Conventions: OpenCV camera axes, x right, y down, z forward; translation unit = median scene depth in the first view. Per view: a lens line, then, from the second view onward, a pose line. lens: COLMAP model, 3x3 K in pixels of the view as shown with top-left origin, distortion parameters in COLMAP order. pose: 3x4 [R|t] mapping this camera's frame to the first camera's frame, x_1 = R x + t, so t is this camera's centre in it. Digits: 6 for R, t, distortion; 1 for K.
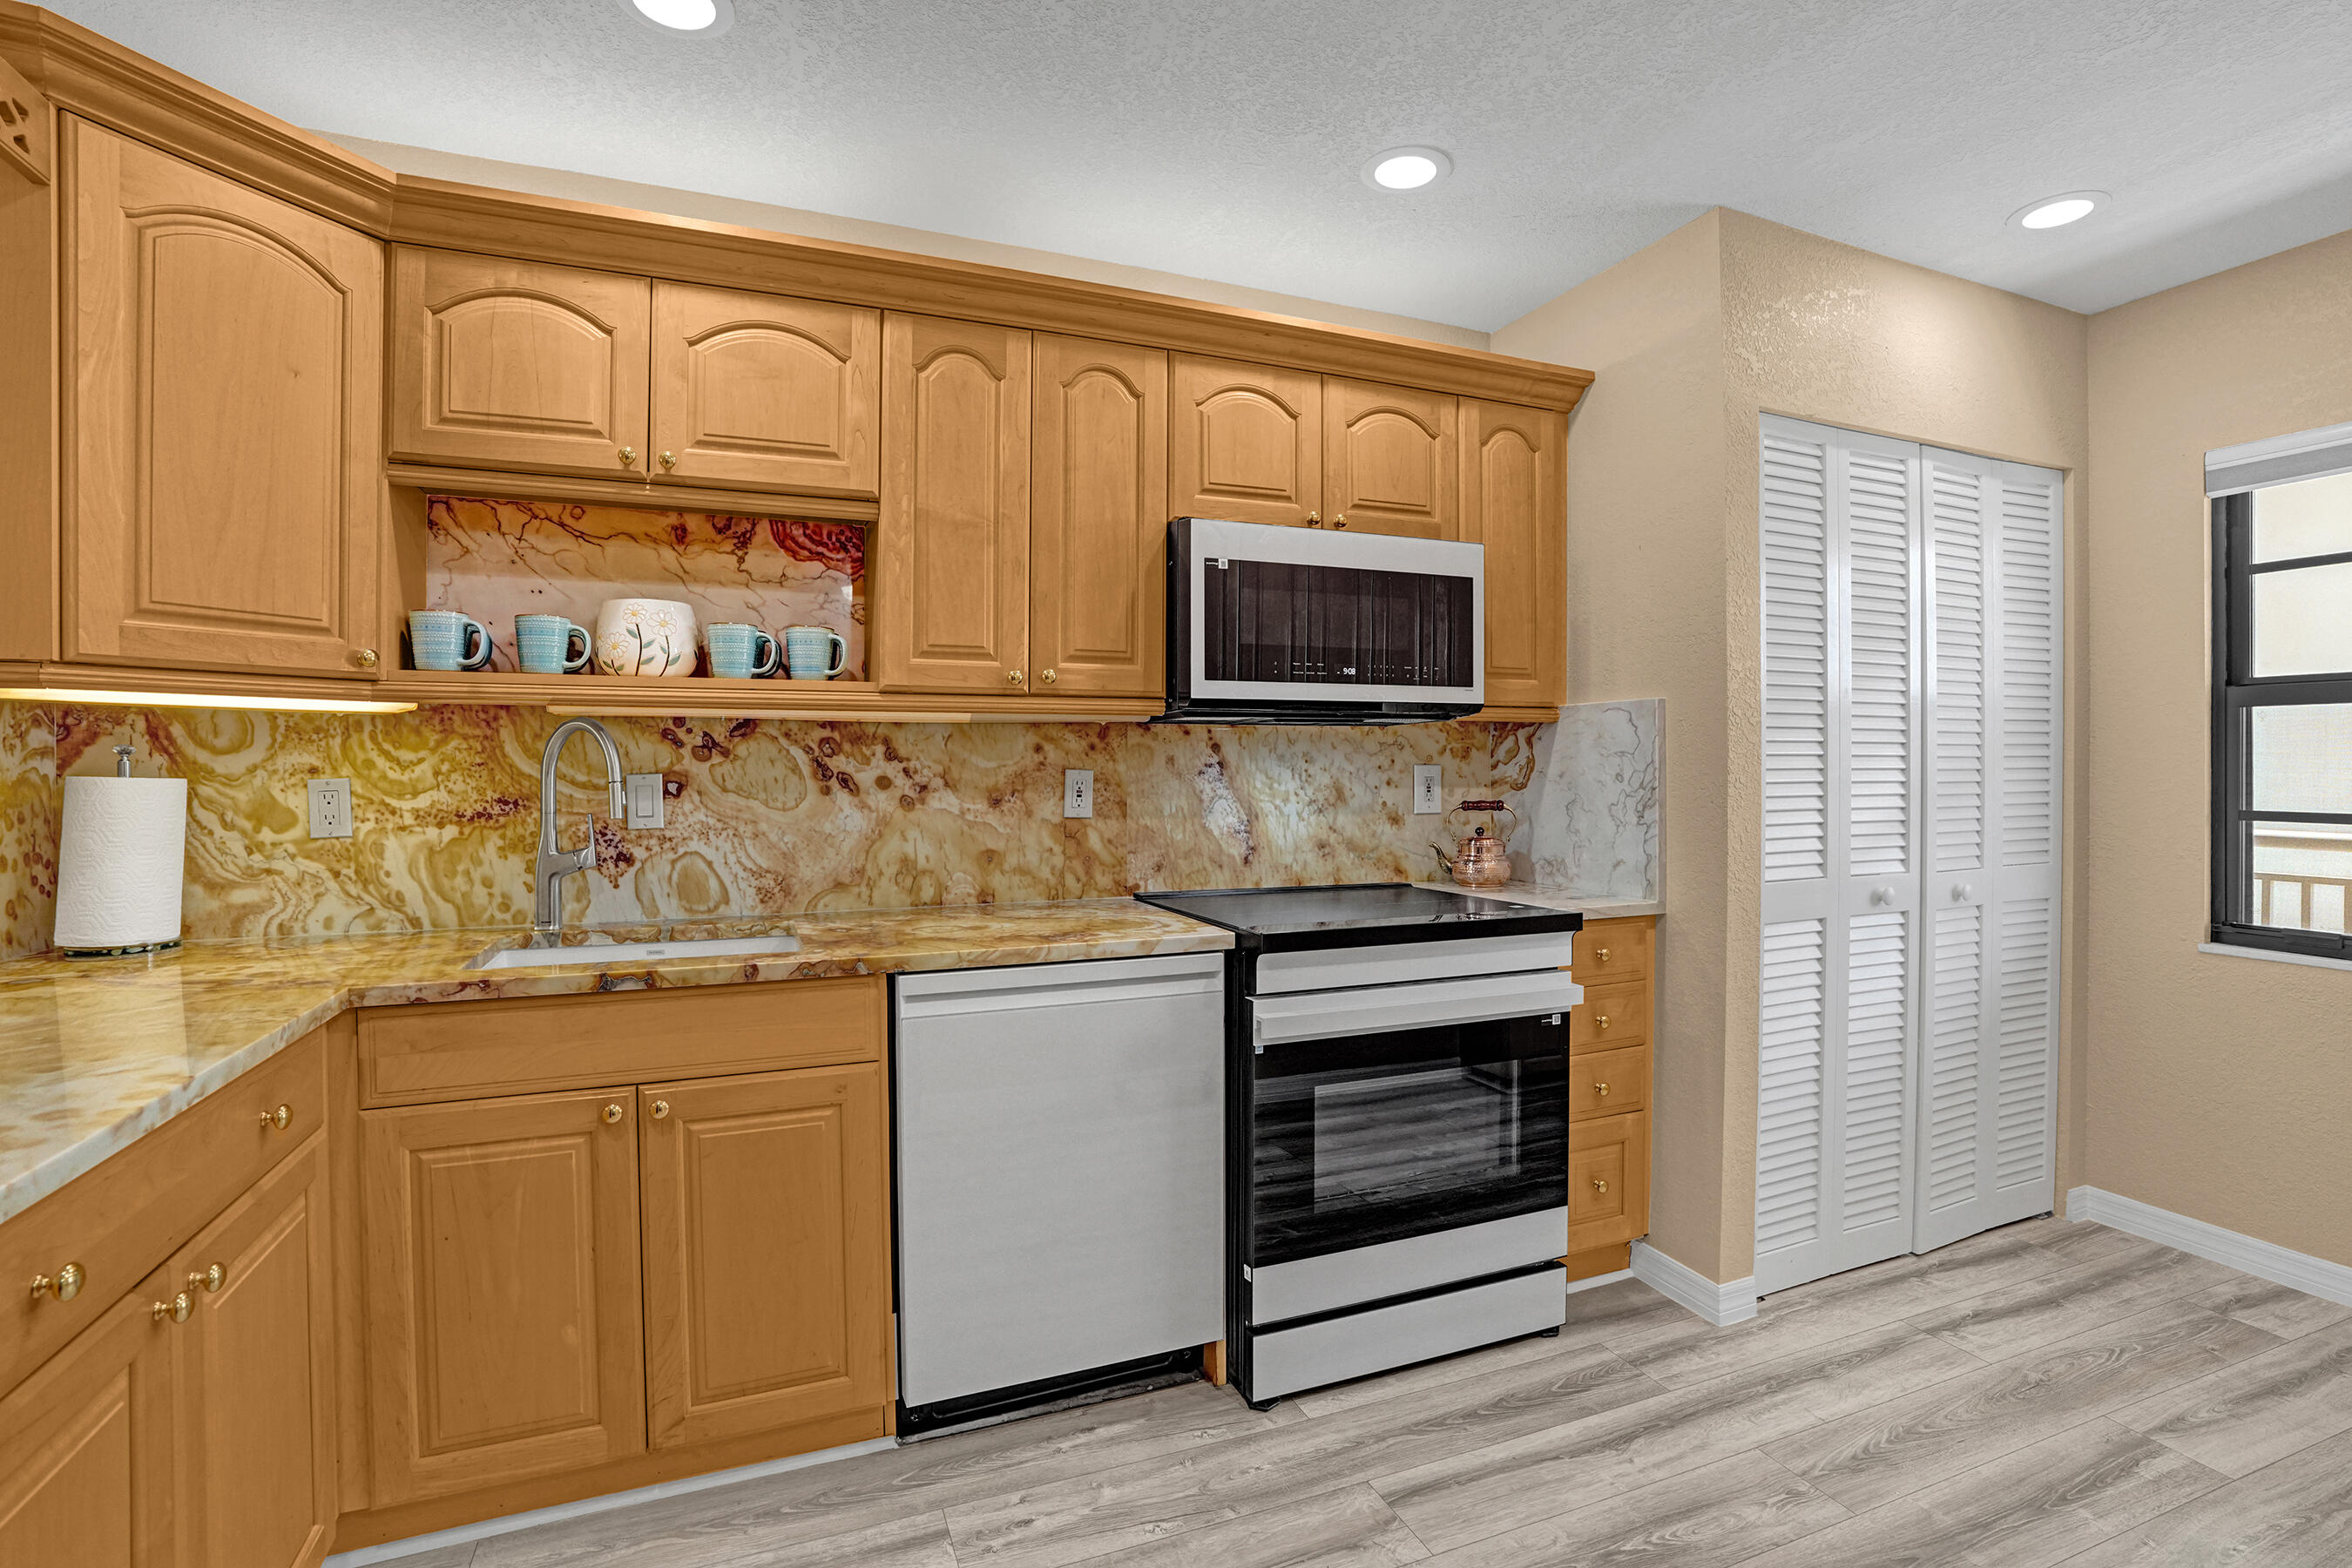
lens RADIAL K [[1087.0, 0, 1162.2], [0, 1087.0, 793.0], [0, 0, 1]] dist [-0.063361, 0.025808]
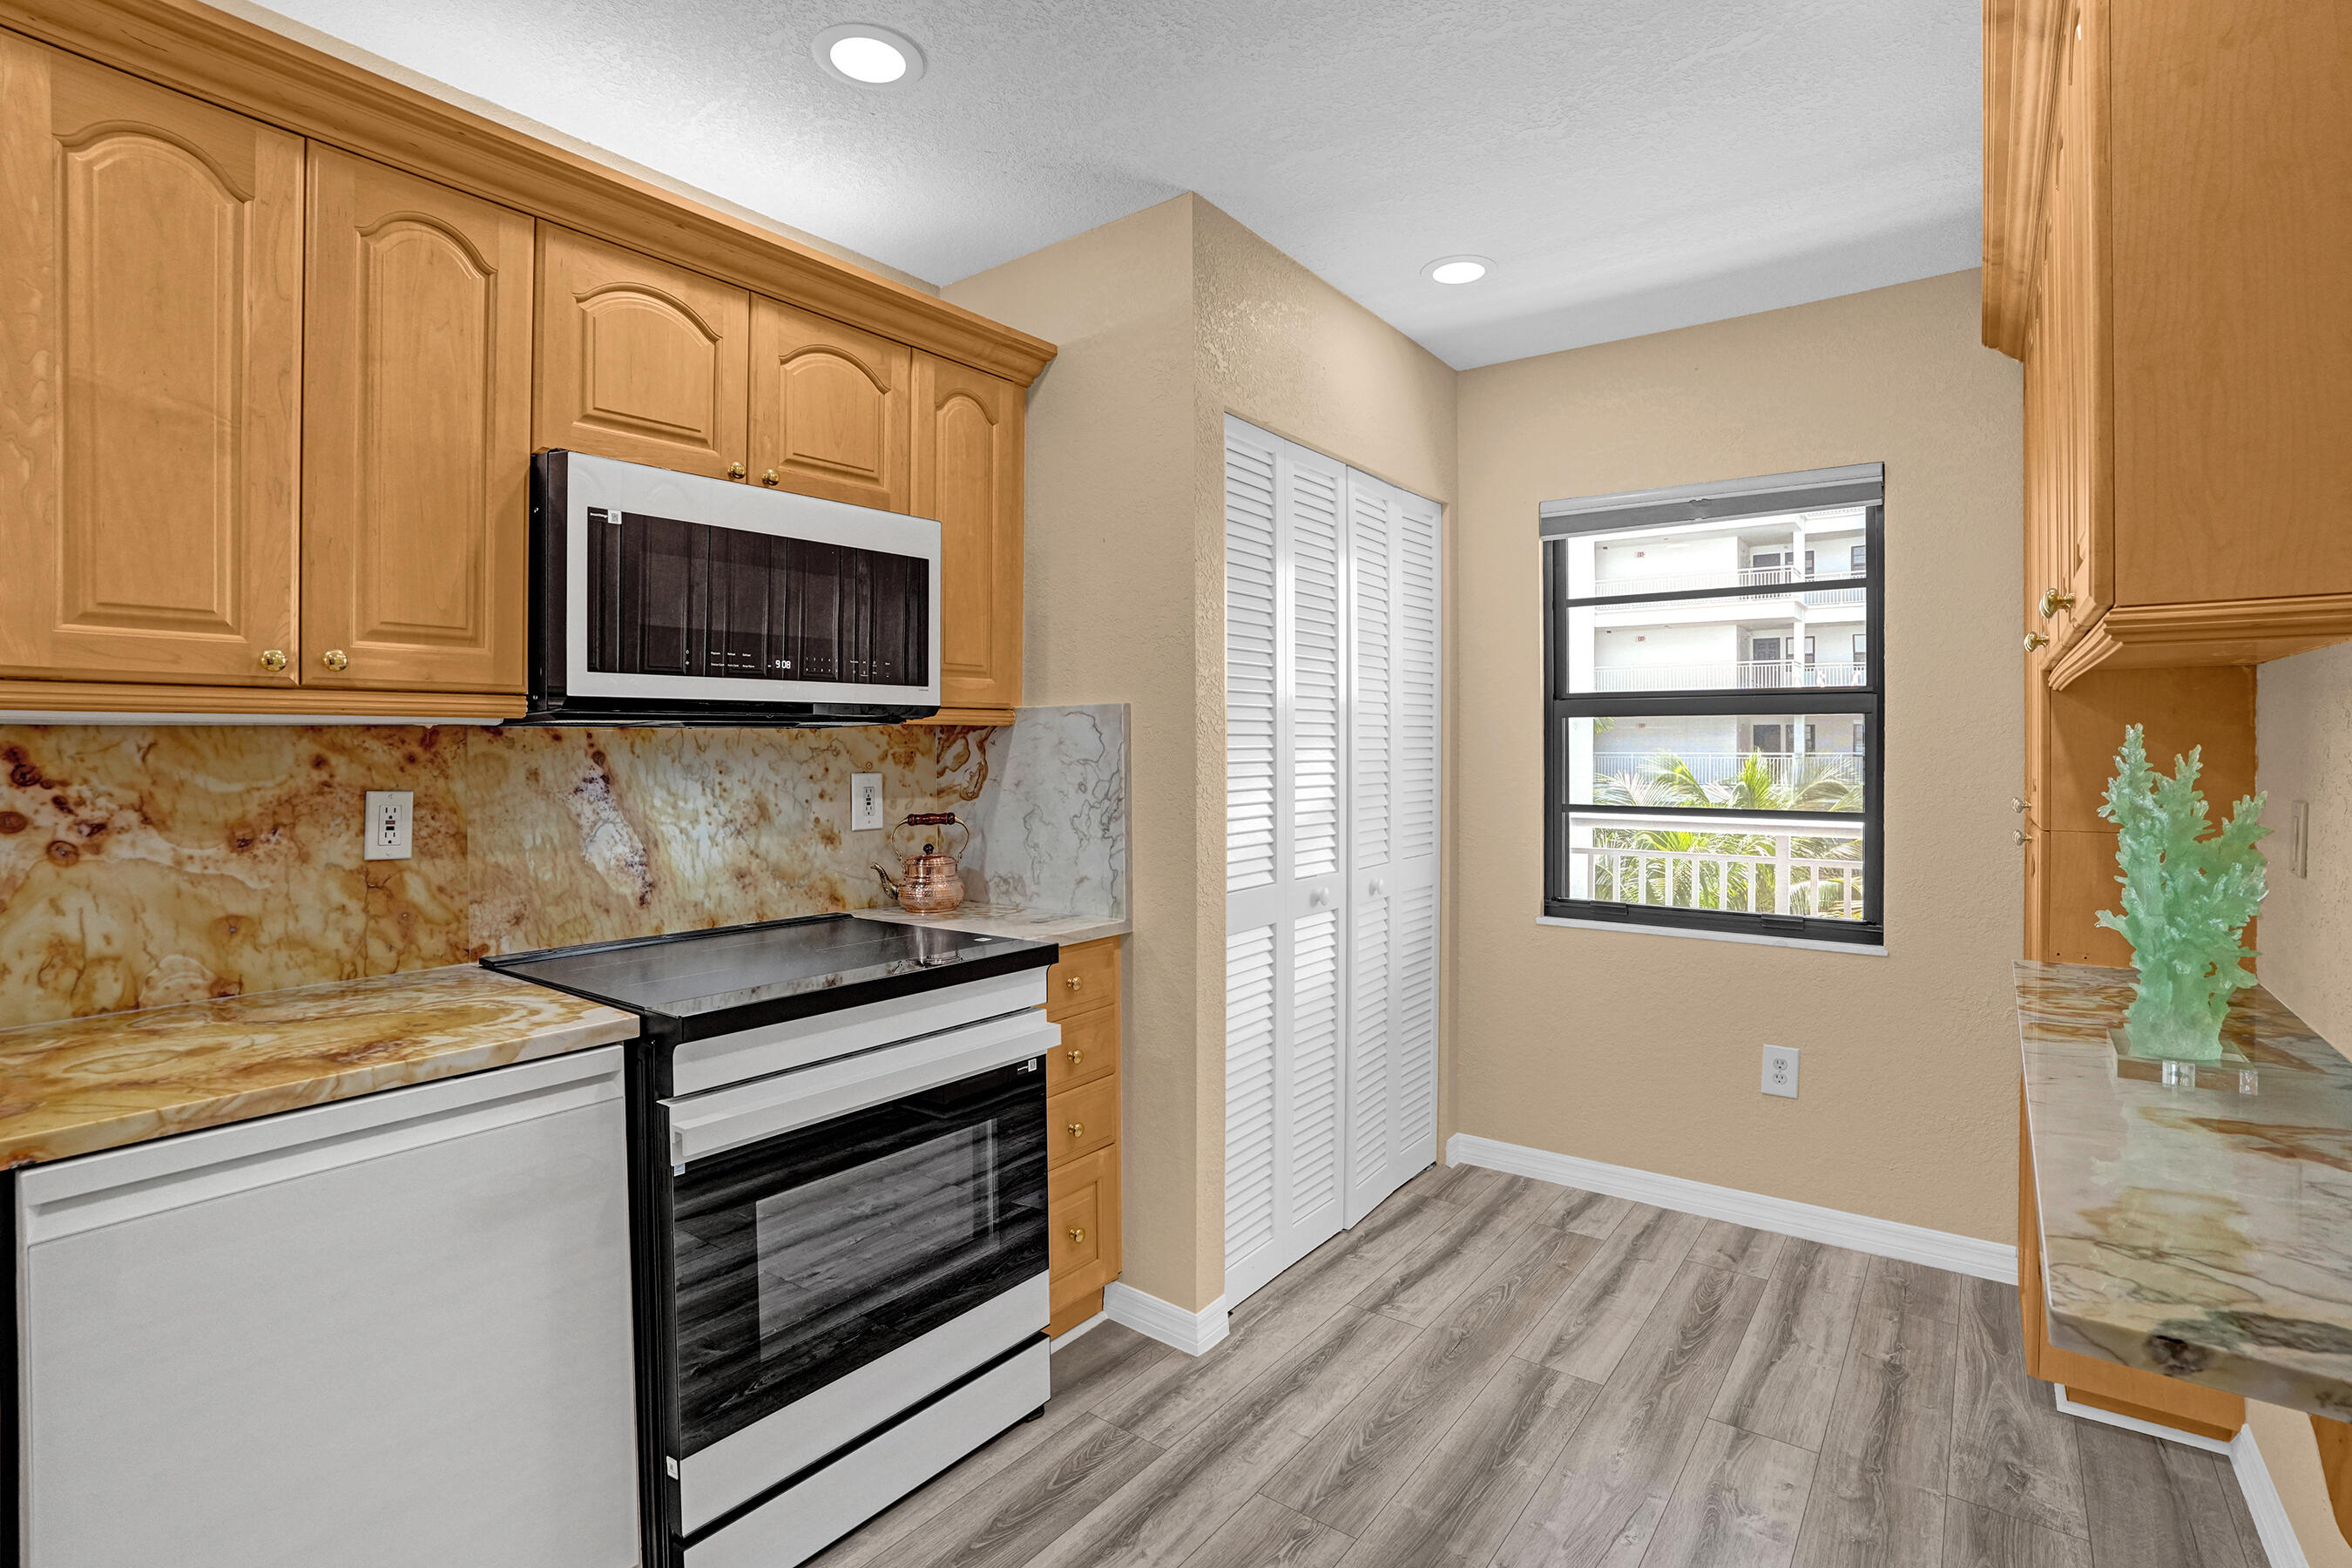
lens RADIAL K [[1116.5, 0, 1160.9], [0, 1116.5, 758.6], [0, 0, 1]] dist [-0.068196, 0.027949]
pose [[0.857509, -0.008497, 0.514399, -0.010282], [0.017969, 0.999748, -0.013440, -0.026062], [-0.514156, 0.020768, 0.857445, 0.149229]]
